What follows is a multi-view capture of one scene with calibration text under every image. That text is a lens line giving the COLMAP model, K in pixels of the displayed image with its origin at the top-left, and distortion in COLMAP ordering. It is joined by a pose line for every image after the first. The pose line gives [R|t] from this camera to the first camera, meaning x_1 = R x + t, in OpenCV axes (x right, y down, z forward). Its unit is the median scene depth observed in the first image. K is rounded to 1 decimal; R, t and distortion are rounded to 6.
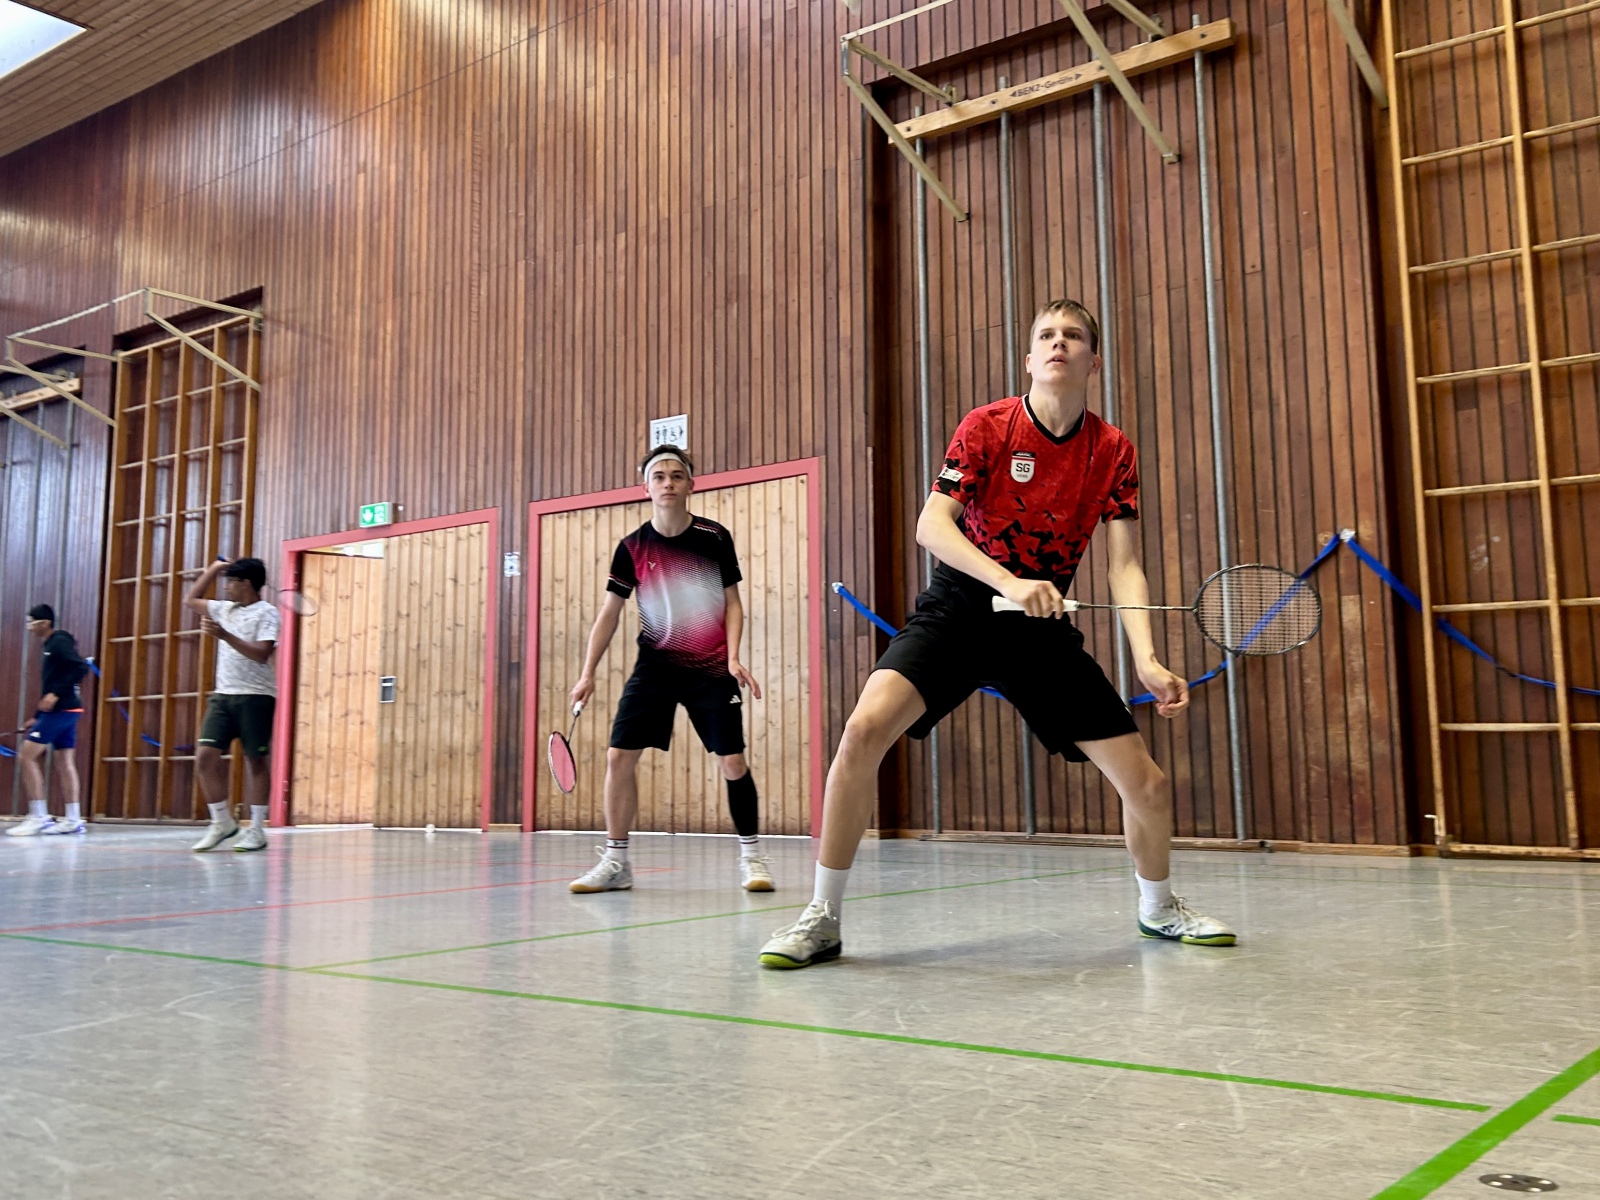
lens RADIAL K [[1486.6, 0, 770.1], [0, 1486.6, 571.3], [0, 0, 1]] dist [0.115393, -0.211491]
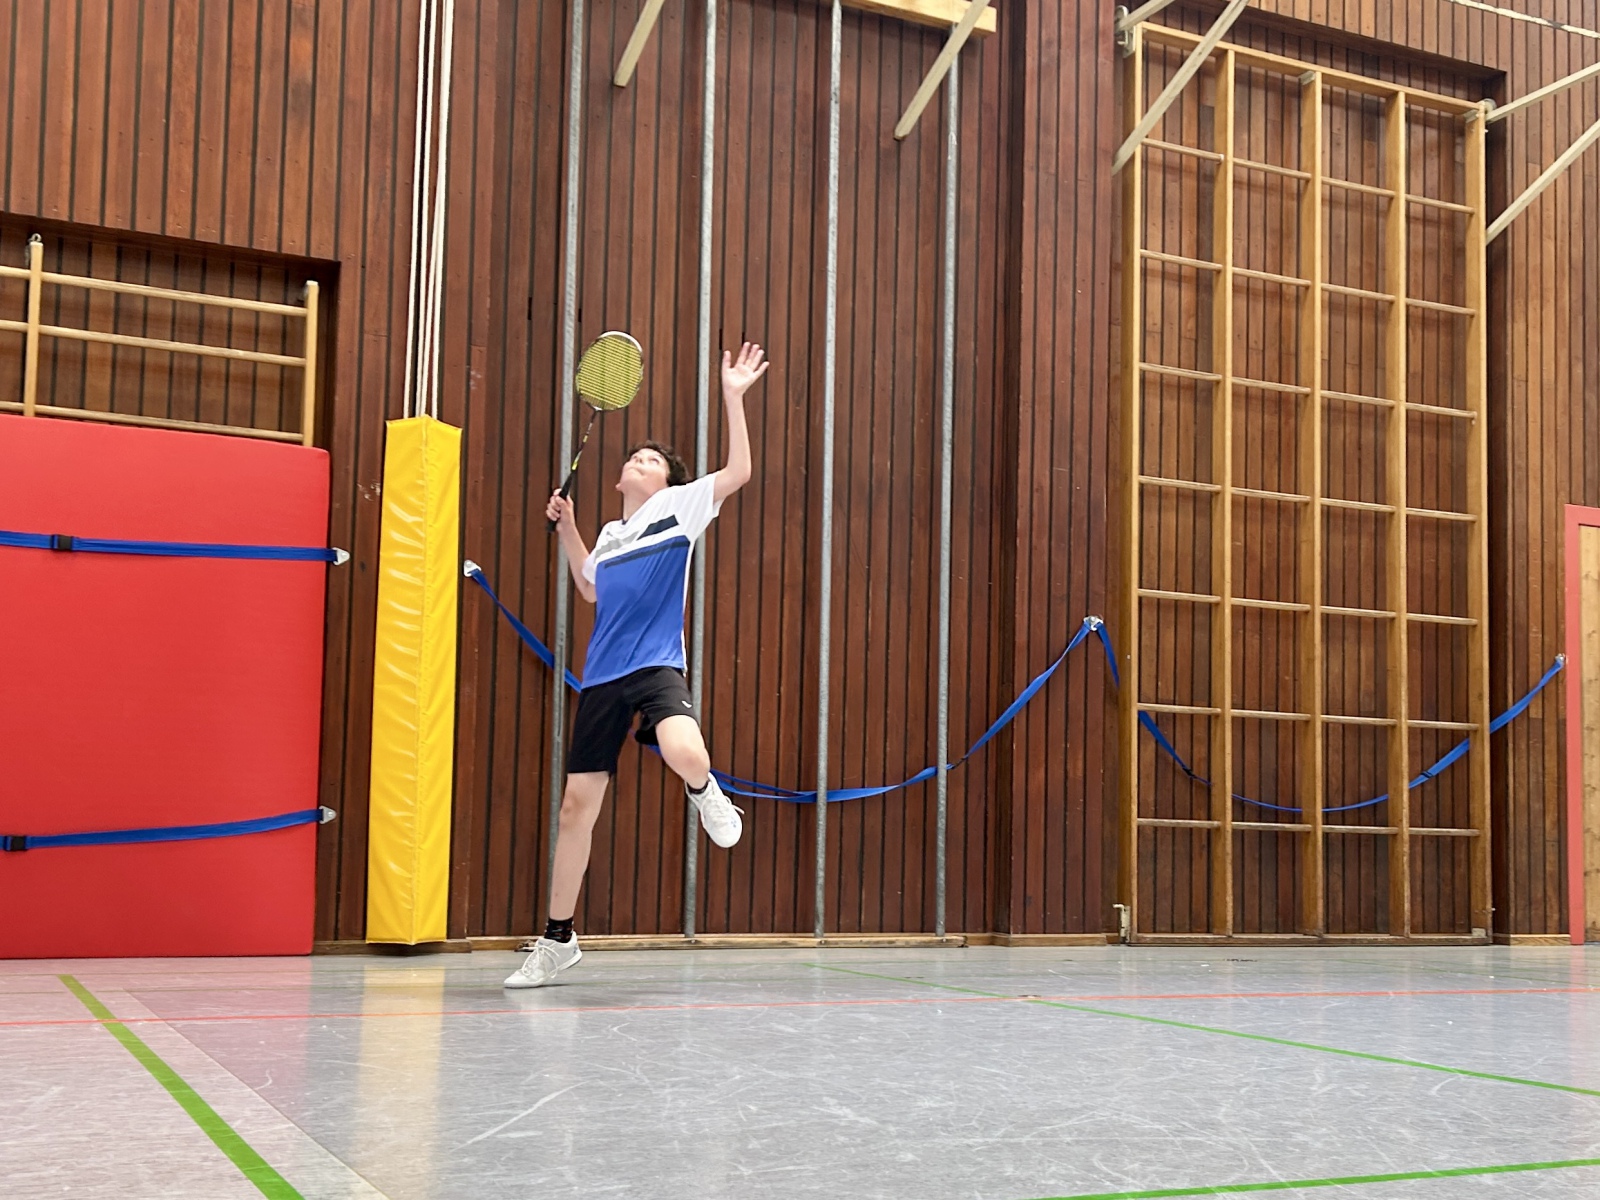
lens RADIAL K [[1785.4, 0, 910.4], [0, 1785.4, 668.4], [0, 0, 1]] dist [0.164567, -0.454782]
pose [[0.462585, 0.088591, 0.882138, -1.235282], [-0.151295, 0.988288, -0.019914, 0.117507], [-0.873570, -0.124251, 0.470570, 0.950572]]
